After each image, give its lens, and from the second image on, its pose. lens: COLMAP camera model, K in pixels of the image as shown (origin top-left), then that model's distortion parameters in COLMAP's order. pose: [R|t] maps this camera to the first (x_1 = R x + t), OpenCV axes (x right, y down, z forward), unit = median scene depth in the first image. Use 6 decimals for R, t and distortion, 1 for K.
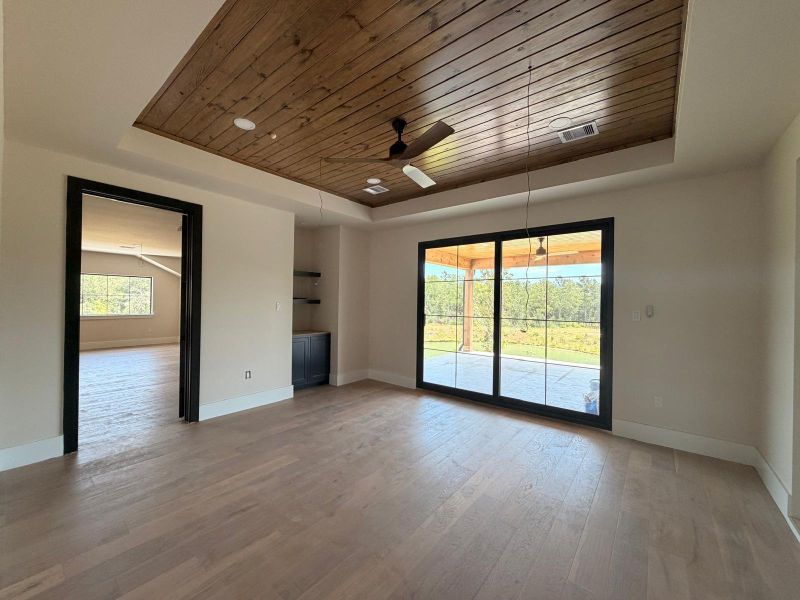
lens RADIAL K [[321.3, 0, 397.4], [0, 321.3, 299.9], [0, 0, 1]] dist [0.001995, 0.000069]
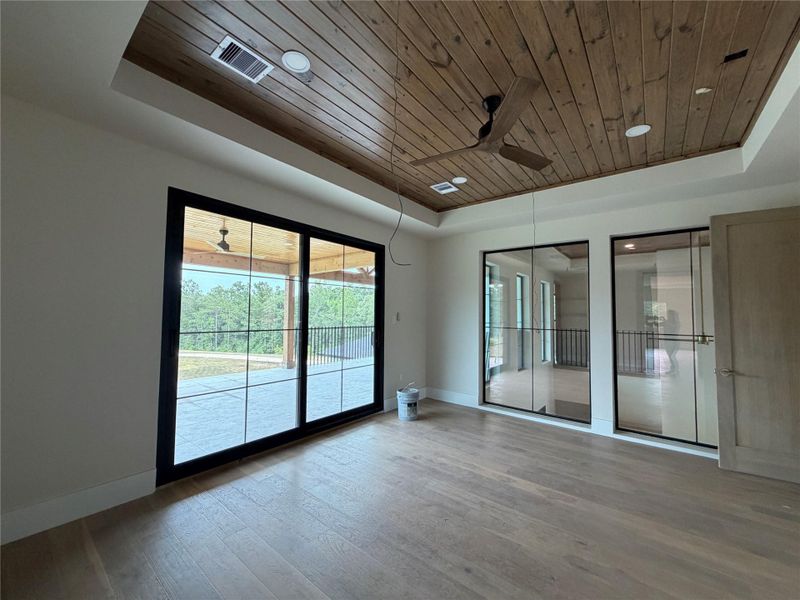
lens RADIAL K [[321.3, 0, 397.4], [0, 321.3, 299.9], [0, 0, 1]] dist [0.001995, 0.000069]
pose [[-0.008456, 0.033890, 0.999390, -0.506885], [-0.017846, 0.999261, -0.034036, 0.006324], [-0.999805, -0.018123, -0.007845, 0.766870]]
